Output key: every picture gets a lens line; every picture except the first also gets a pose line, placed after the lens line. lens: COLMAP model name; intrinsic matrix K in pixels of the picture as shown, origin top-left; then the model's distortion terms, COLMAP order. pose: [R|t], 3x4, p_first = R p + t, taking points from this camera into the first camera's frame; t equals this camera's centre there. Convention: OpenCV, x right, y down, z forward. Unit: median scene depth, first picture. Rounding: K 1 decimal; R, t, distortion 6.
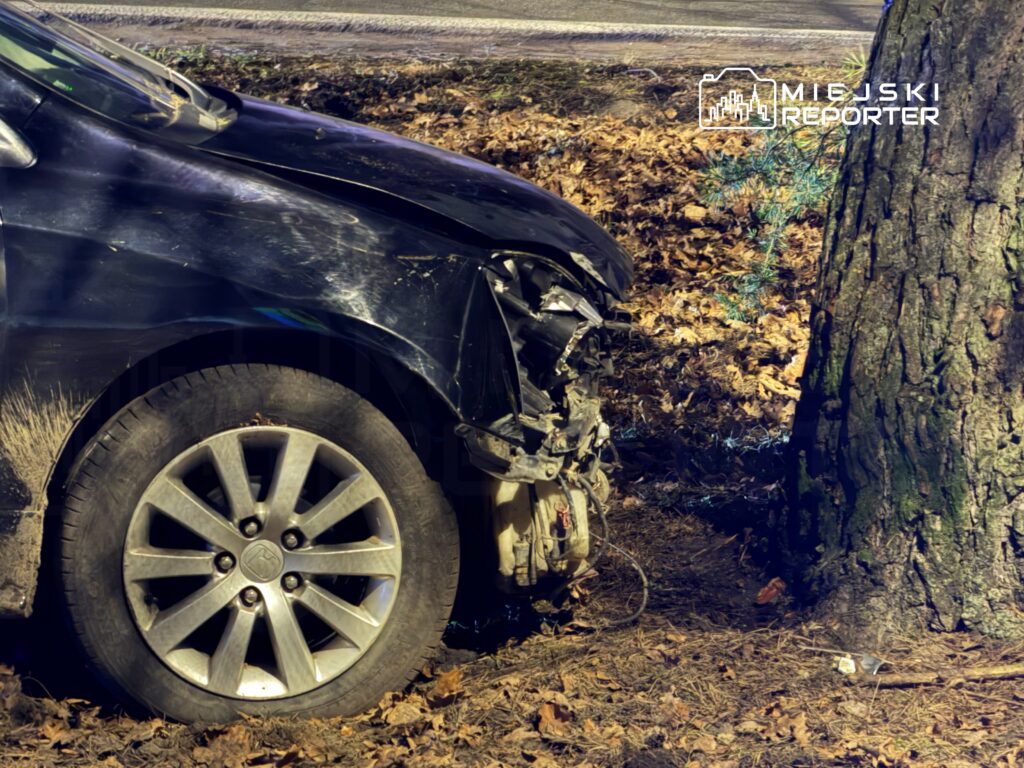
lens RADIAL K [[4548.9, 0, 510.9], [0, 4548.9, 385.6], [0, 0, 1]] dist [0.180944, 0.000000]
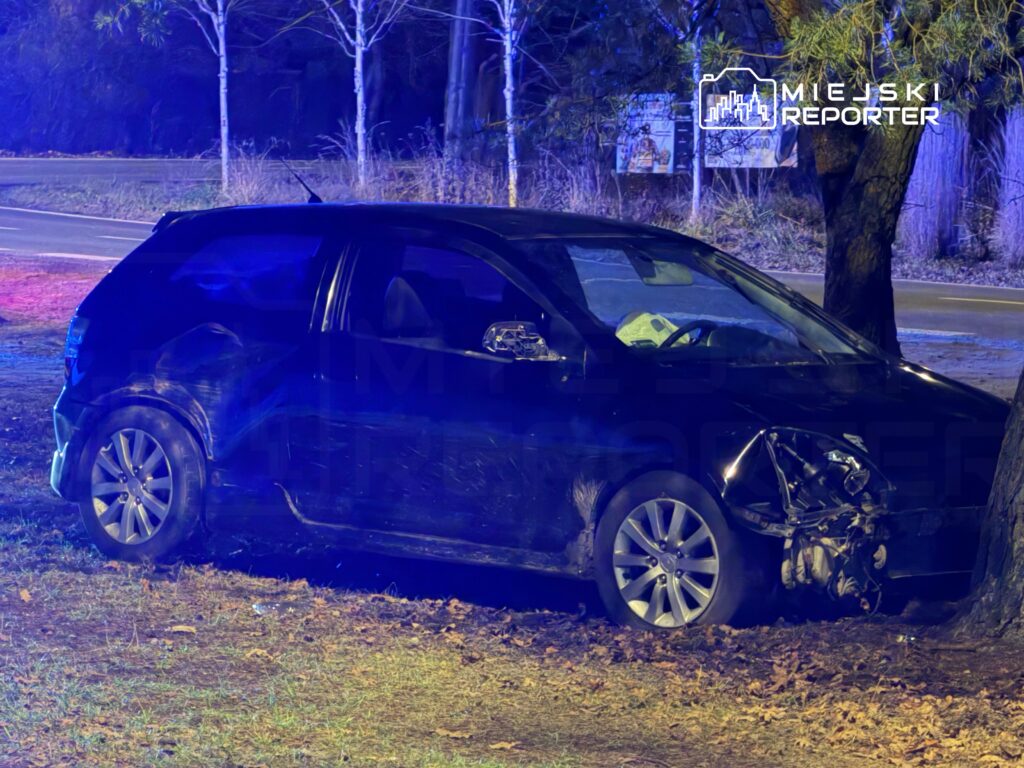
lens RADIAL K [[4615.5, 0, 508.2], [0, 4615.5, 381.6], [0, 0, 1]] dist [0.074132, 0.000000]
pose [[0.679017, 0.033220, -0.733371, 1.496812], [-0.113791, 0.991665, -0.060437, 0.094462], [0.725250, 0.124489, 0.677137, -0.548554]]
